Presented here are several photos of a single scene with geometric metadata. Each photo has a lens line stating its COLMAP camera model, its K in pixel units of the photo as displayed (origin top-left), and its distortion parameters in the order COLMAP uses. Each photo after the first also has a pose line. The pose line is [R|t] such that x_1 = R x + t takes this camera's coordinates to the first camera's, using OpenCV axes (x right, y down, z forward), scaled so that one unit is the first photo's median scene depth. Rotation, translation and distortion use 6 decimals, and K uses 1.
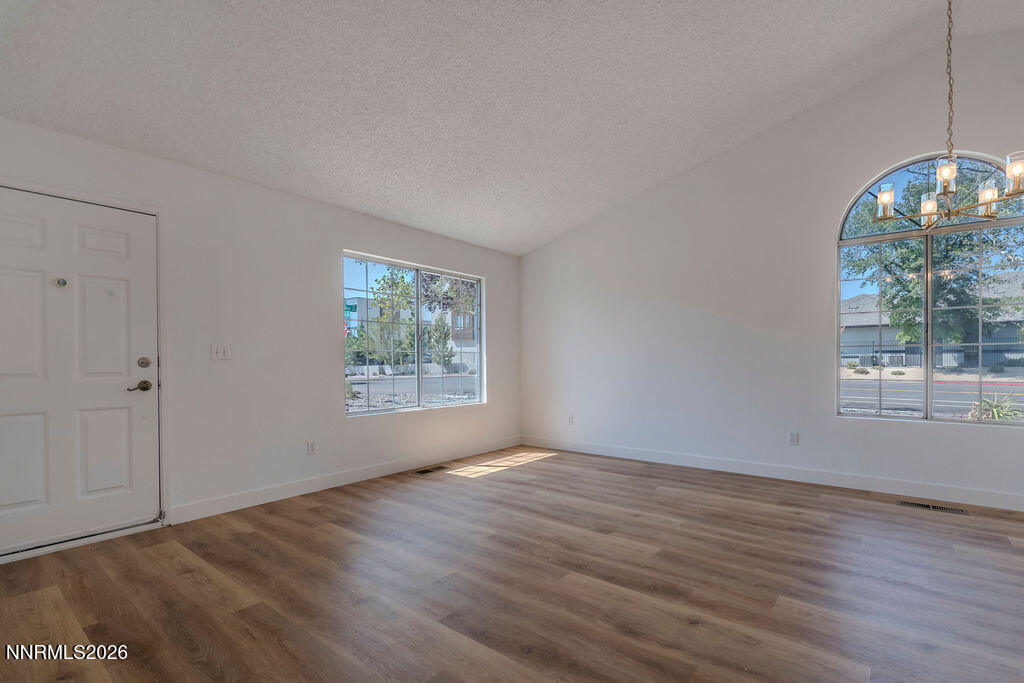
lens RADIAL K [[453.6, 0, 527.9], [0, 453.6, 363.3], [0, 0, 1]] dist [-0.003877, -0.000048]
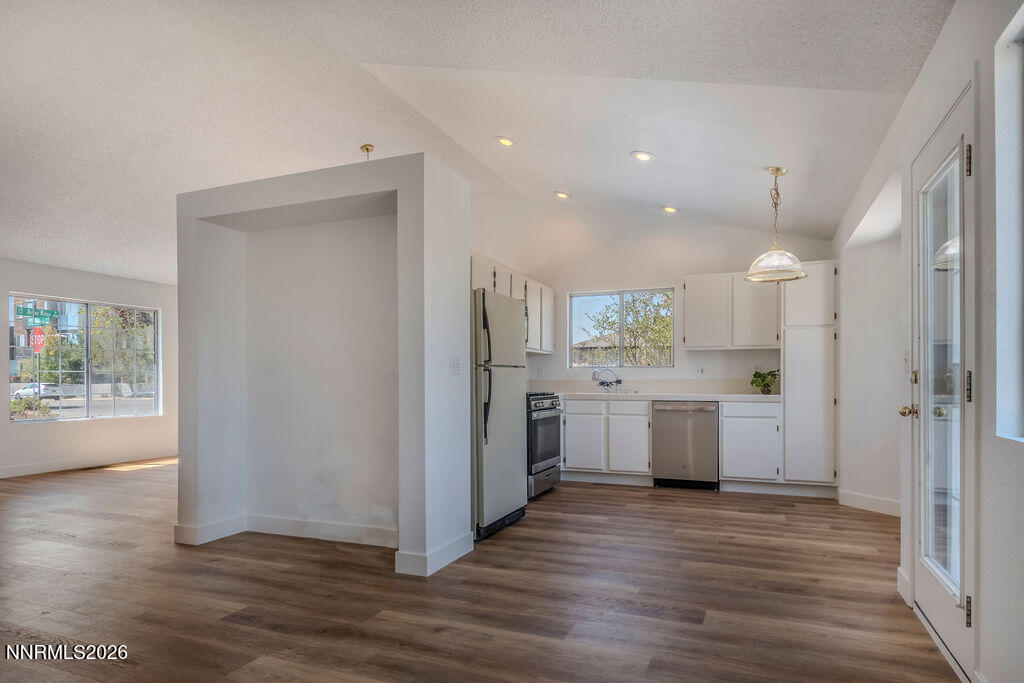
lens RADIAL K [[572.2, 0, 533.3], [0, 572.2, 381.6], [0, 0, 1]] dist [0.002166, 0.000245]
pose [[0.955058, 0.003461, 0.296399, 0.050779], [-0.003524, 0.999994, -0.000322, -0.000382], [-0.296398, -0.000737, 0.955064, -0.092673]]
